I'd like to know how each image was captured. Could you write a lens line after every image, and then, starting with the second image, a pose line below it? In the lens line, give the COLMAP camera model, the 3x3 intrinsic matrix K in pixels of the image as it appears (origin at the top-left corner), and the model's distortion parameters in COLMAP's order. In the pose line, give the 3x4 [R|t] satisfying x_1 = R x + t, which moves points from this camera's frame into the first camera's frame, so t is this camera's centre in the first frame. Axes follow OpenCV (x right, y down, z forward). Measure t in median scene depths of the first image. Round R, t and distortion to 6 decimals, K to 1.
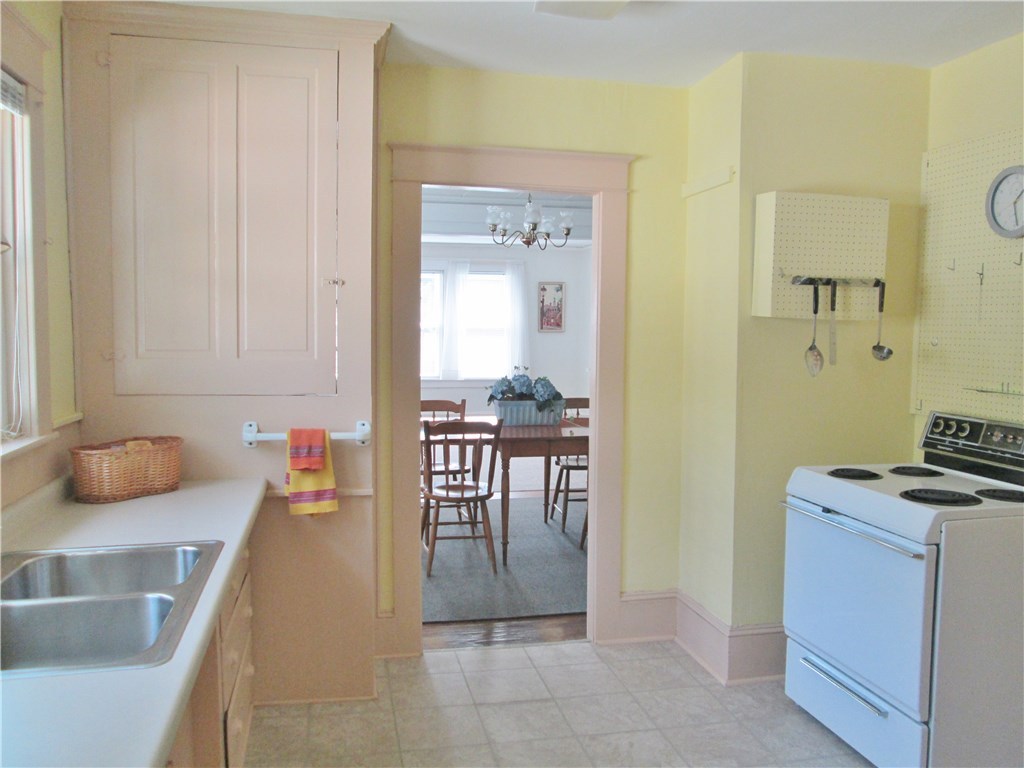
lens RADIAL K [[854.4, 0, 497.0], [0, 854.4, 386.6], [0, 0, 1]] dist [-0.034140, 0.018413]
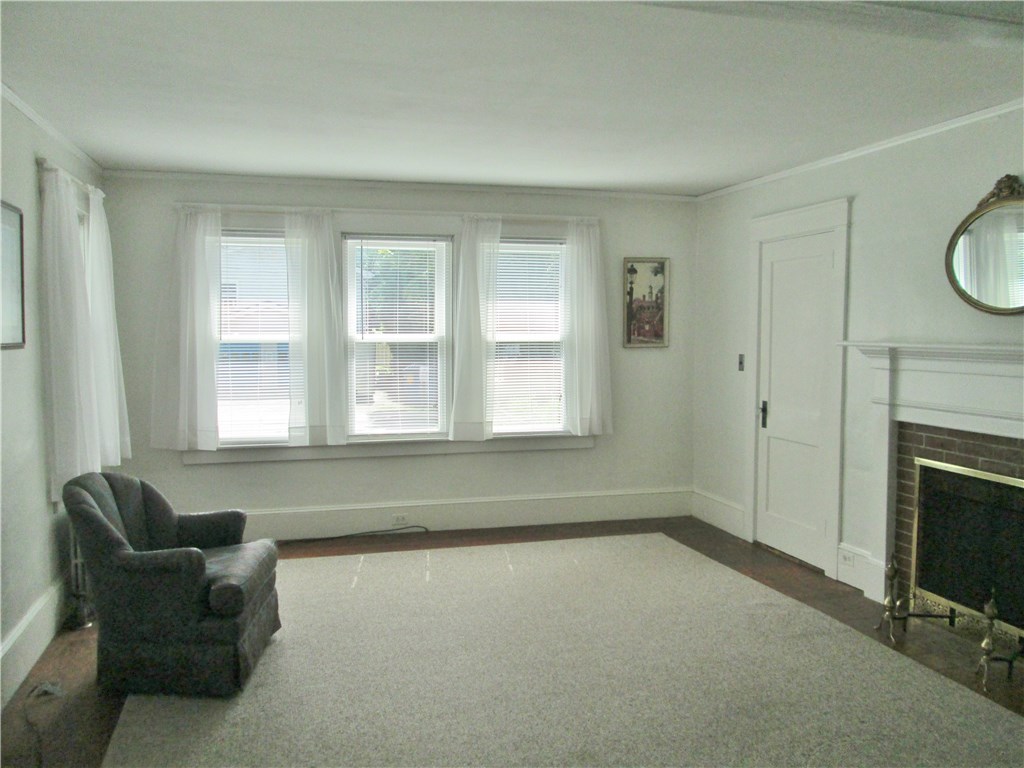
lens RADIAL K [[854.4, 0, 497.0], [0, 854.4, 386.6], [0, 0, 1]] dist [-0.034140, 0.018413]
pose [[0.996678, -0.018216, 0.079375, -0.077634], [0.018968, 0.999782, -0.008735, -0.035739], [-0.079198, 0.010212, 0.996807, 0.456698]]
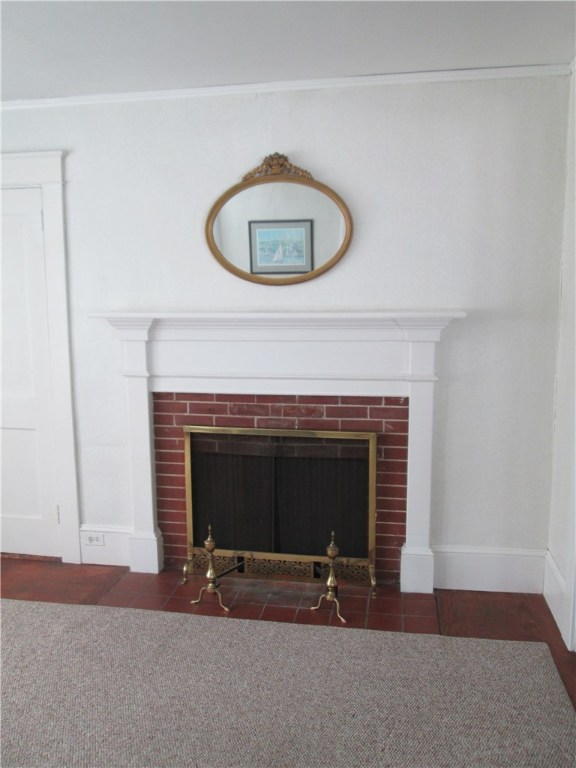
lens RADIAL K [[640.8, 0, 287.9], [0, 640.8, 399.2], [0, 0, 1]] dist [-0.034140, 0.018413]
pose [[0.348460, -0.161021, 0.923389, -0.128980], [0.081264, 0.986614, 0.141379, -0.061445], [-0.933794, 0.025773, 0.356881, 0.773421]]
